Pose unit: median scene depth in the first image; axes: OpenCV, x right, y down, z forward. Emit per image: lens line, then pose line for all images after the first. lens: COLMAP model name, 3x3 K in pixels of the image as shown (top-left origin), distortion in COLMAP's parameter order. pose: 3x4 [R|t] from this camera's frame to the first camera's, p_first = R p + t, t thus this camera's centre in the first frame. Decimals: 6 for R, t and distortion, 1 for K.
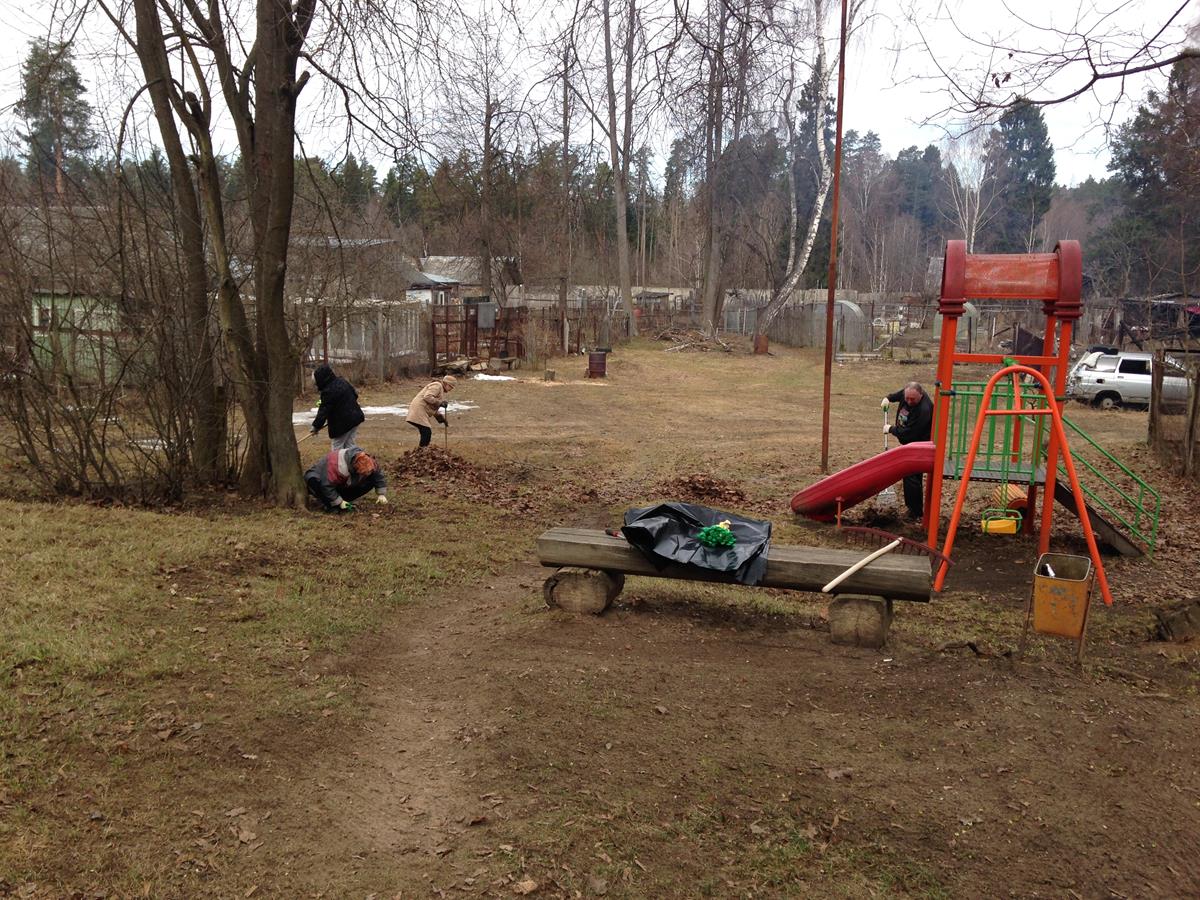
lens RADIAL K [[1079.0, 0, 600.0], [0, 1079.0, 450.0], [0, 0, 1]] dist [0.211541, -0.312680]
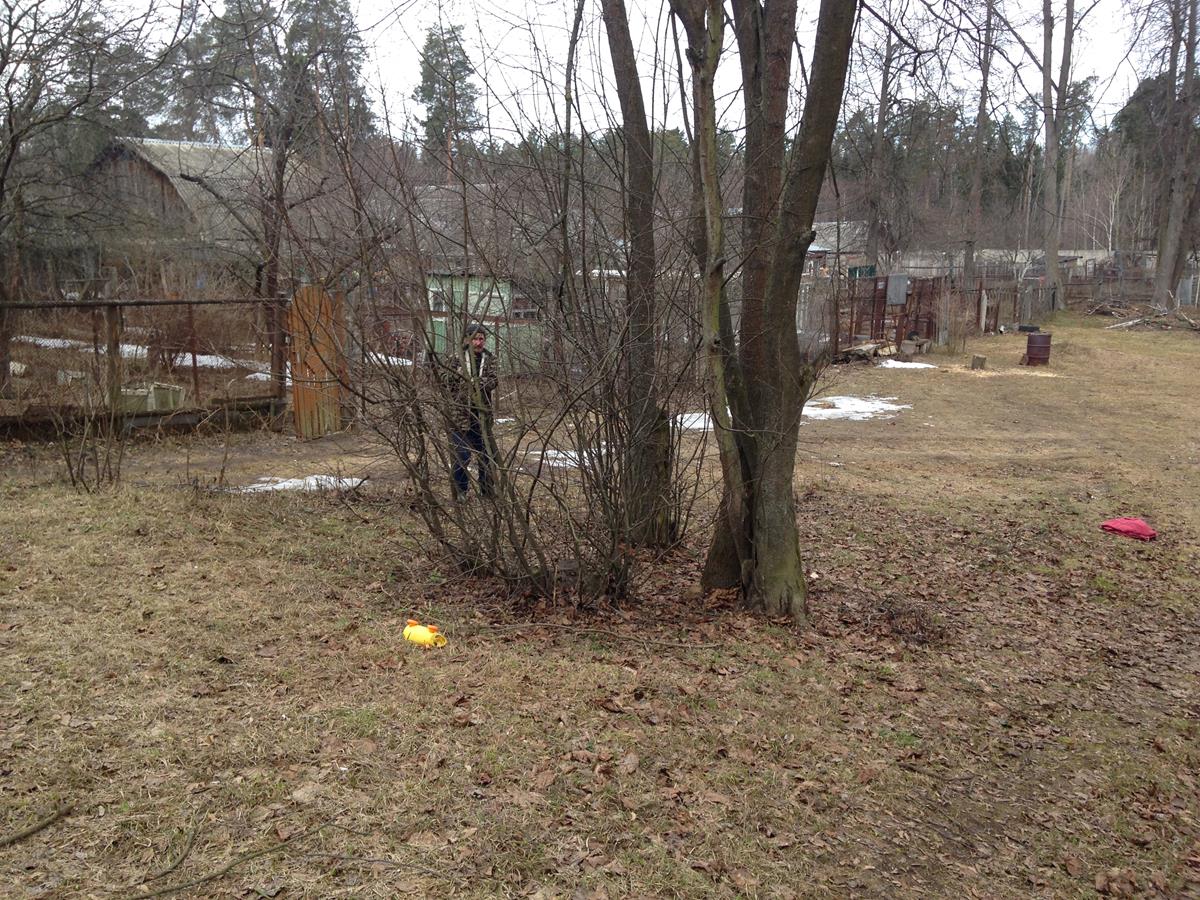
lens RADIAL K [[1079.0, 0, 600.0], [0, 1079.0, 450.0], [0, 0, 1]] dist [0.211541, -0.312680]
pose [[0.953234, 0.044280, -0.298973, -0.052192], [-0.036042, 0.998805, 0.033016, -0.015930], [0.300077, -0.020697, 0.953690, 0.097194]]
